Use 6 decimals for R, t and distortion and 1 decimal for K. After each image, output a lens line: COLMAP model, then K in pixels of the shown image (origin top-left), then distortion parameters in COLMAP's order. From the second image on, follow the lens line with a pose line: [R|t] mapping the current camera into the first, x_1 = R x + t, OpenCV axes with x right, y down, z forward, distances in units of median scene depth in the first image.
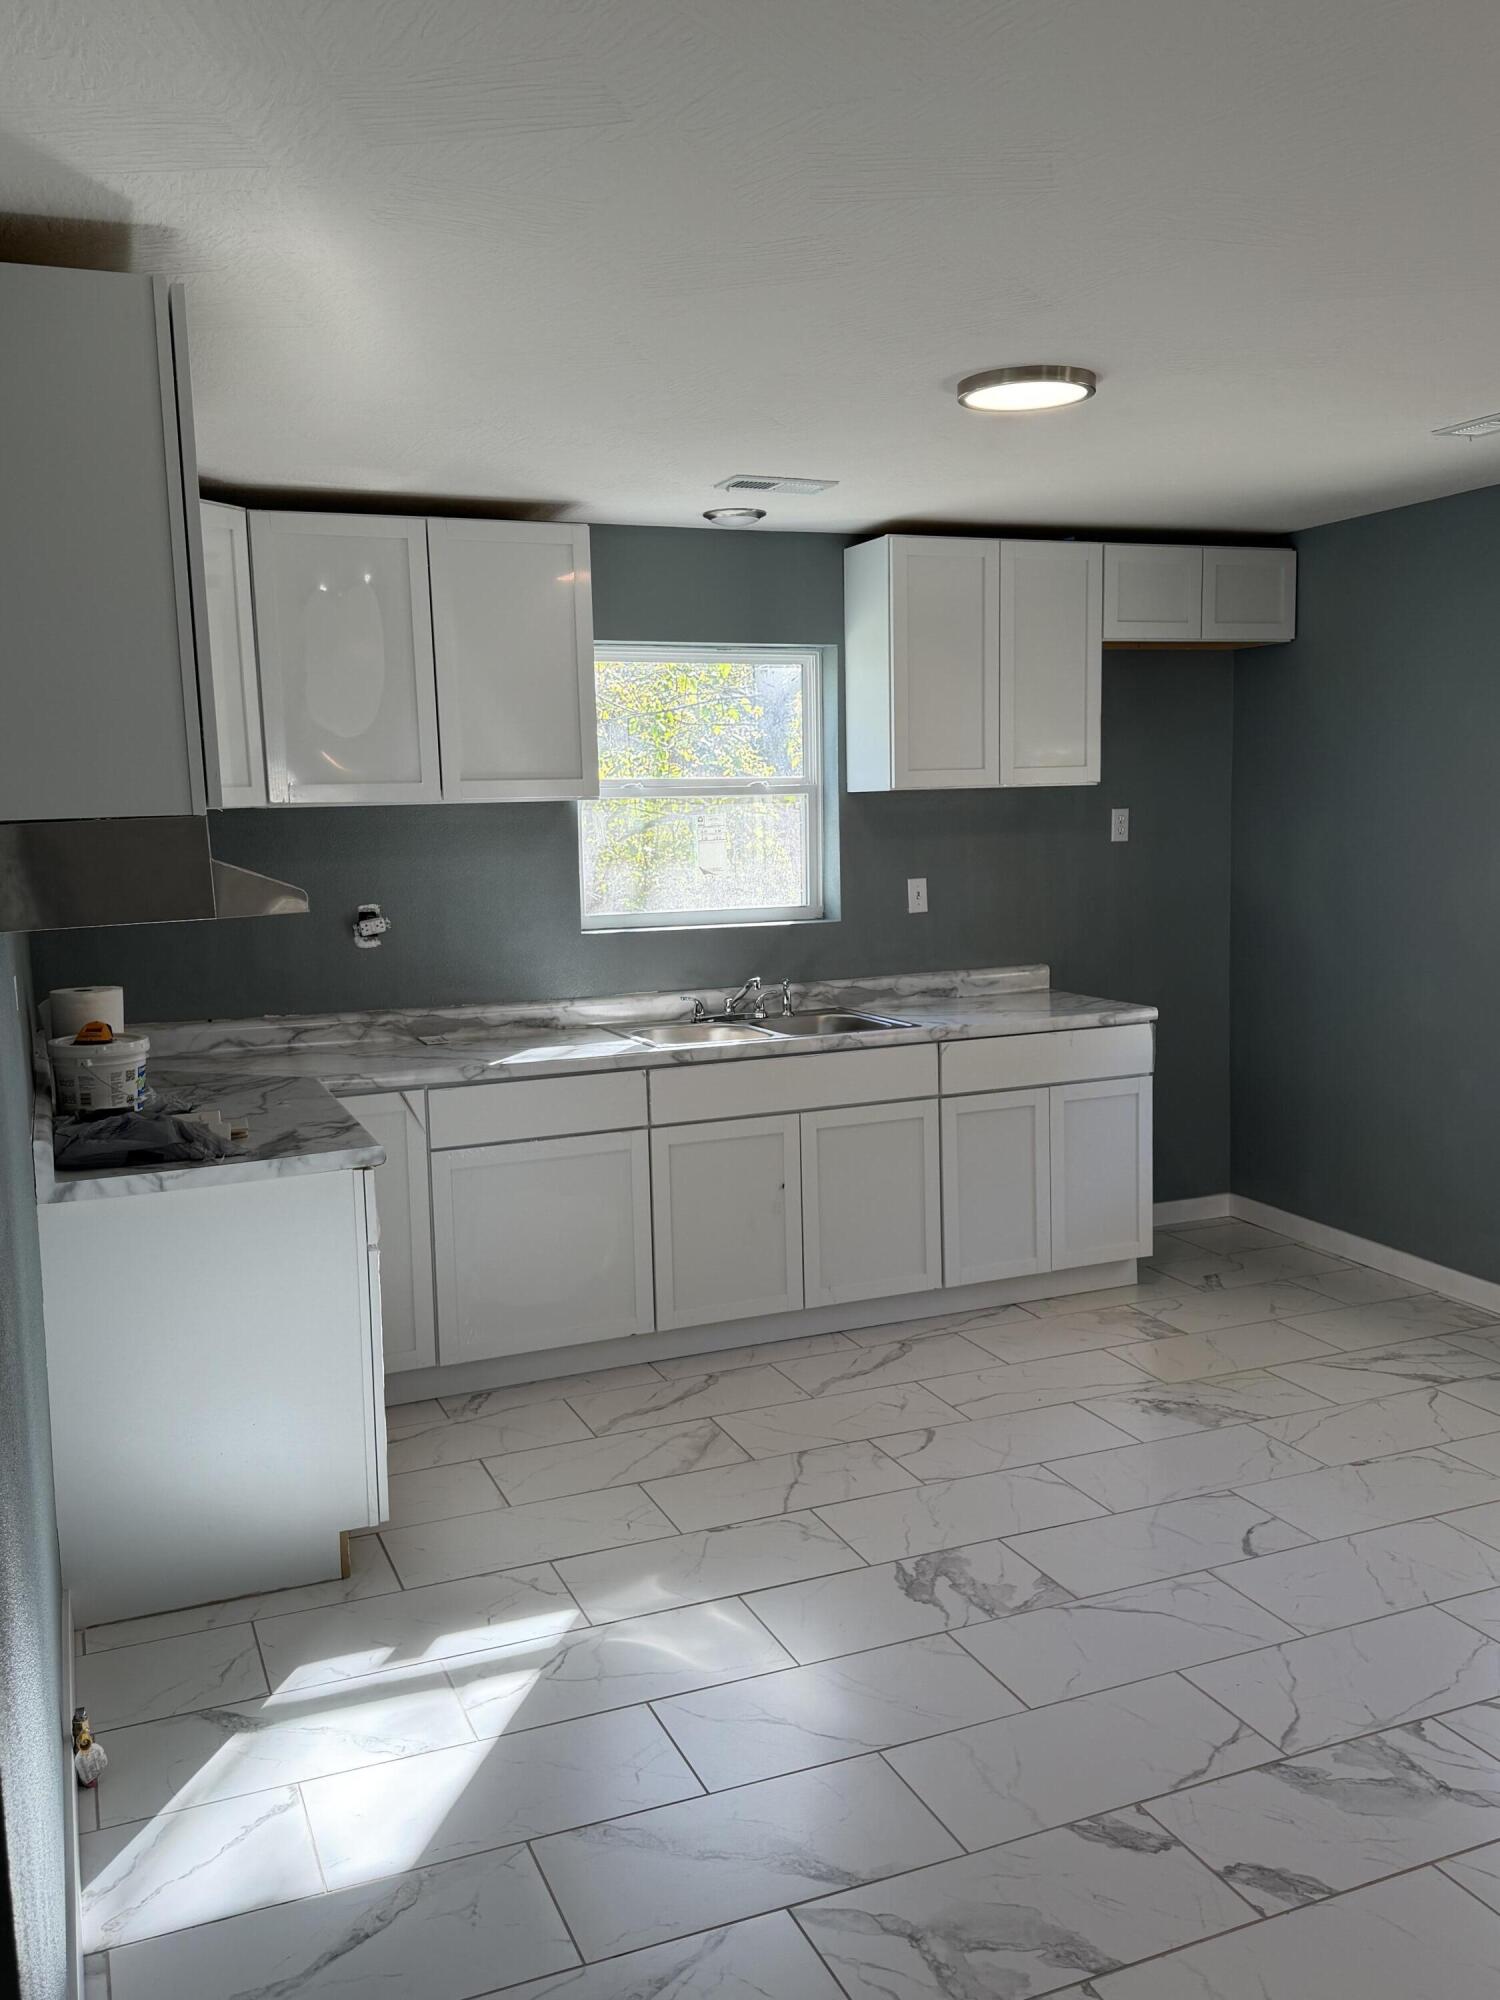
lens RADIAL K [[1648.3, 0, 736.7], [0, 1648.3, 1025.0], [0, 0, 1]] dist [0.040497, -0.019911]
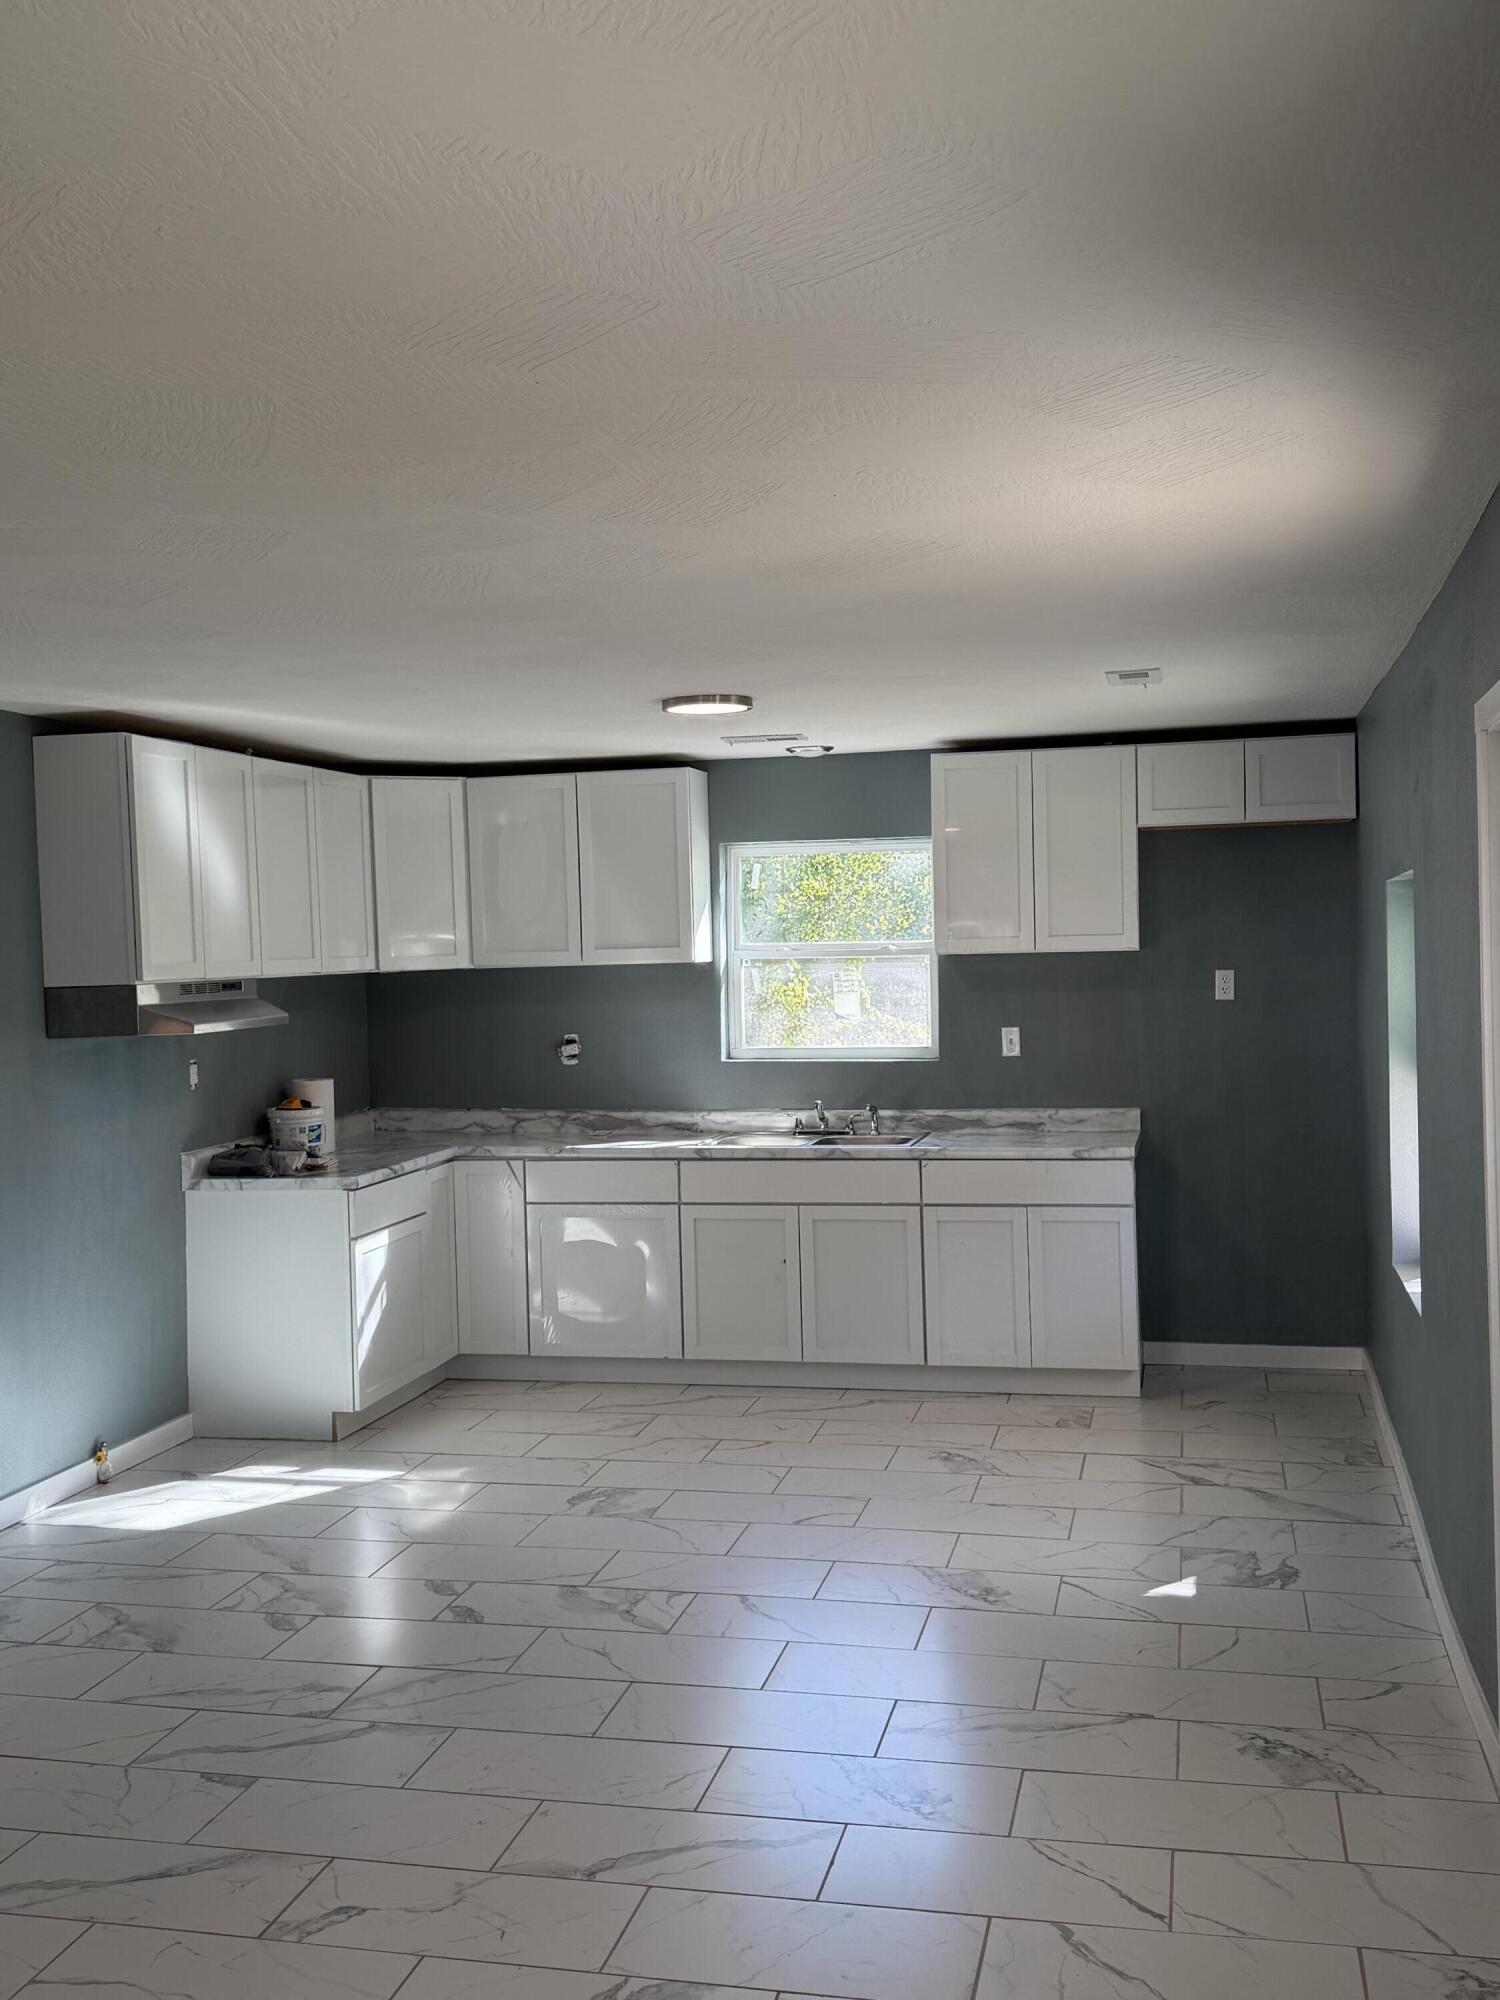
lens RADIAL K [[1978.0, 0, 751.8], [0, 1978.0, 990.5], [0, 0, 1]] dist [0.056023, 0.000000]
pose [[0.815914, 0.019419, -0.577847, 0.874587], [-0.074371, 0.994658, -0.071585, -0.000255], [0.573370, 0.101382, 0.813000, -0.289799]]
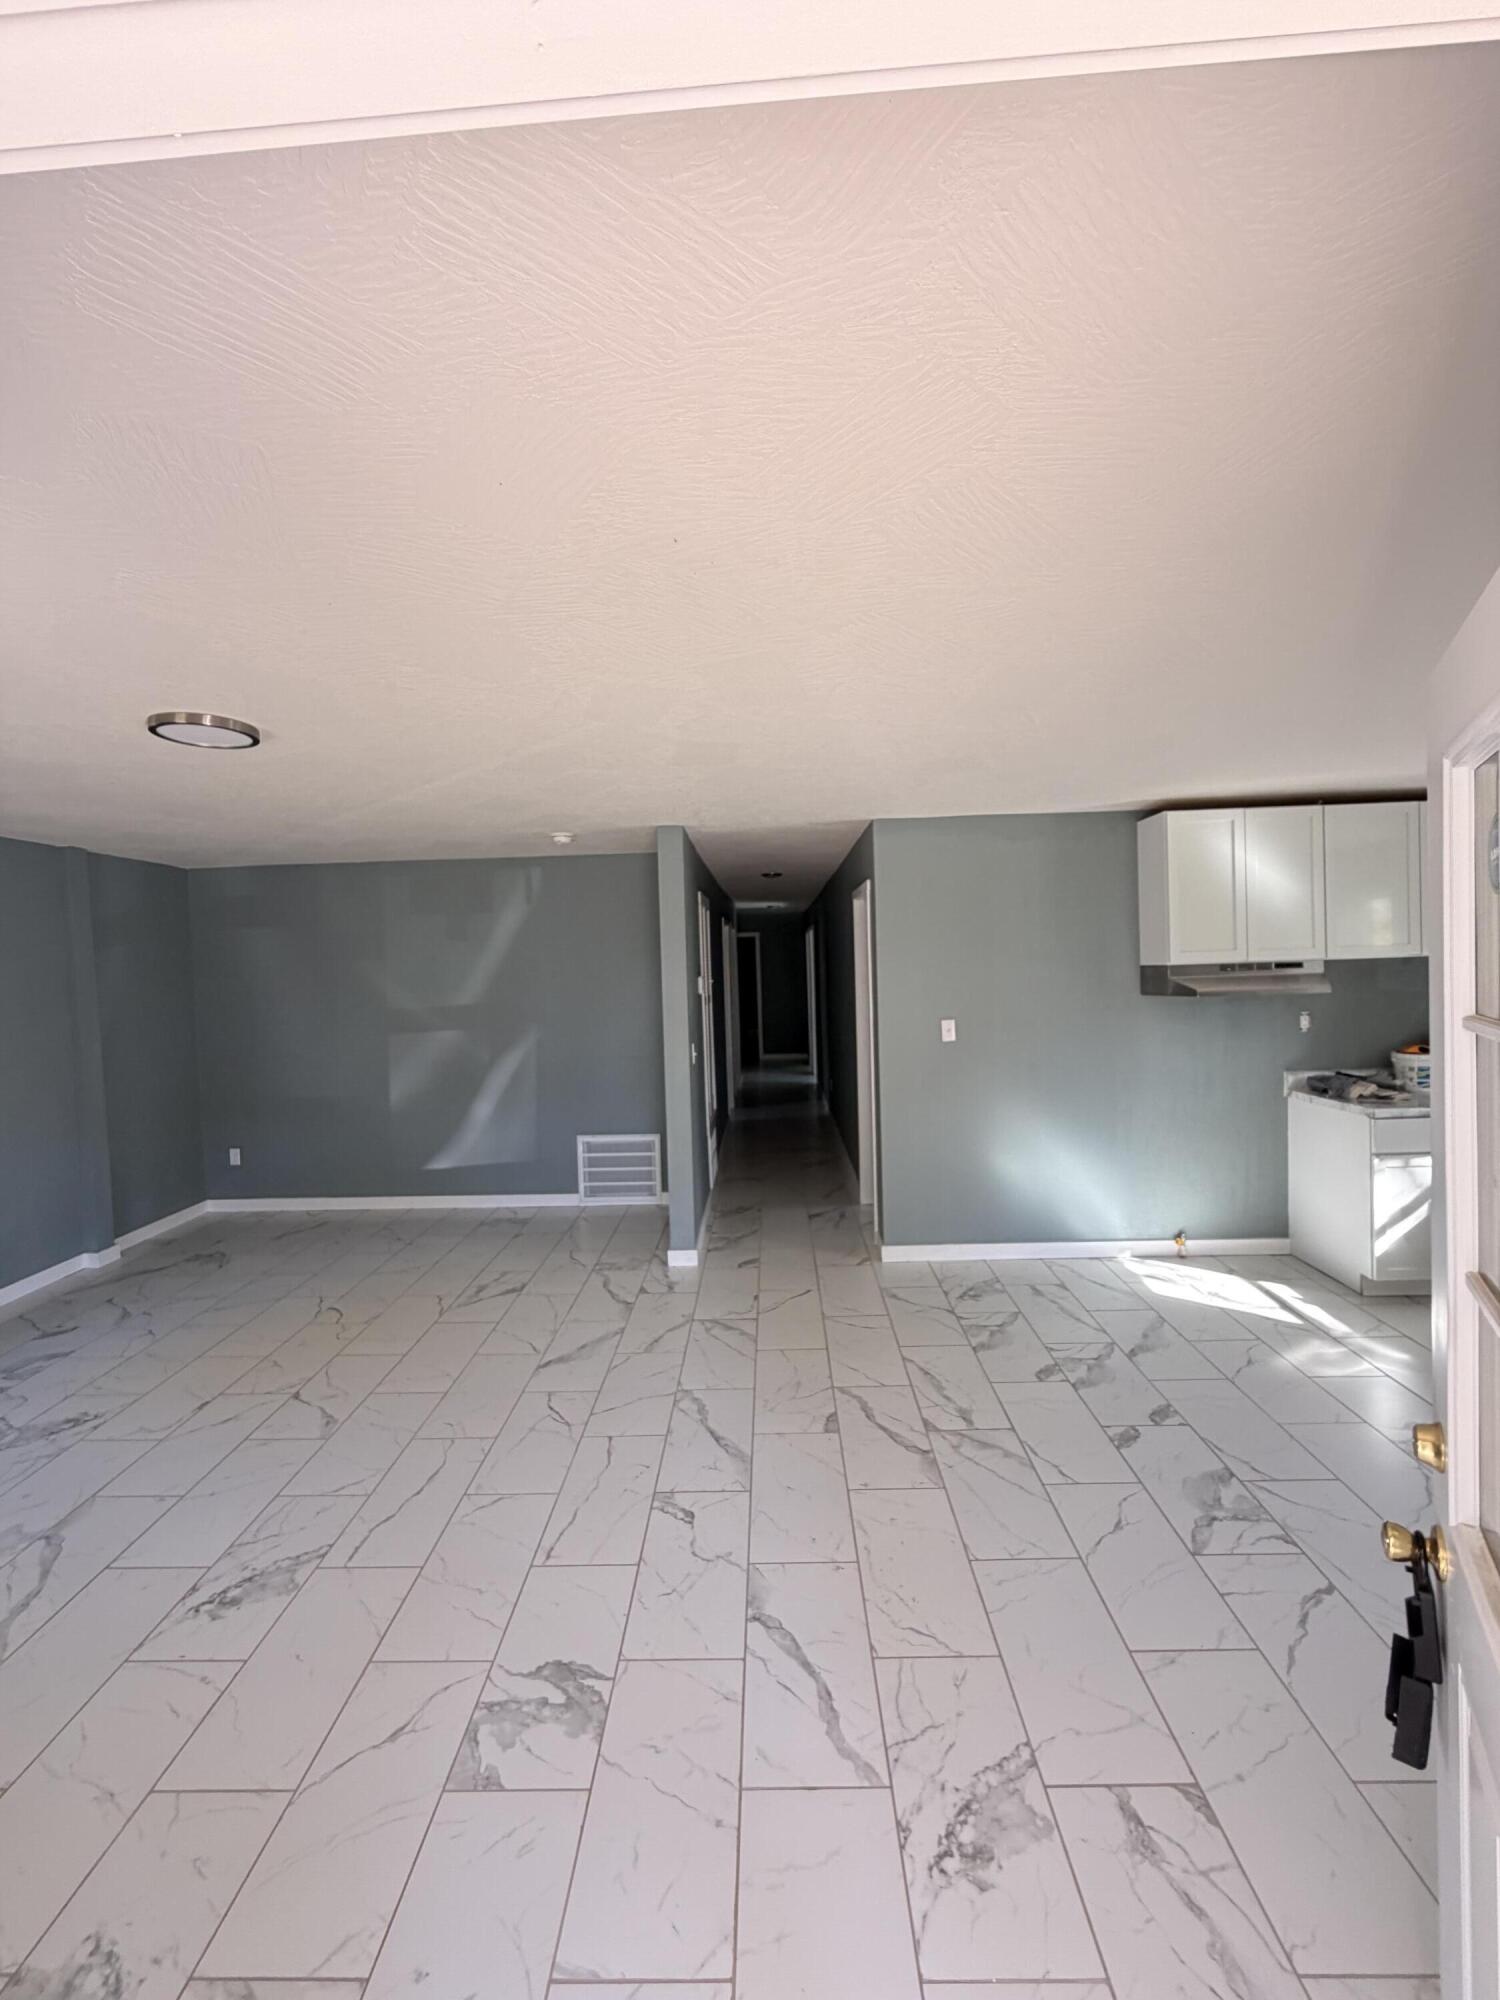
lens RADIAL K [[800.2, 0, 753.4], [0, 800.2, 1002.1], [0, 0, 1]] dist [-0.000180, 0.002630]
pose [[-0.397371, 0.084263, -0.913781, 0.760431], [-0.080458, 0.988741, 0.126164, -0.097293], [0.914124, 0.123655, -0.386118, 0.438829]]
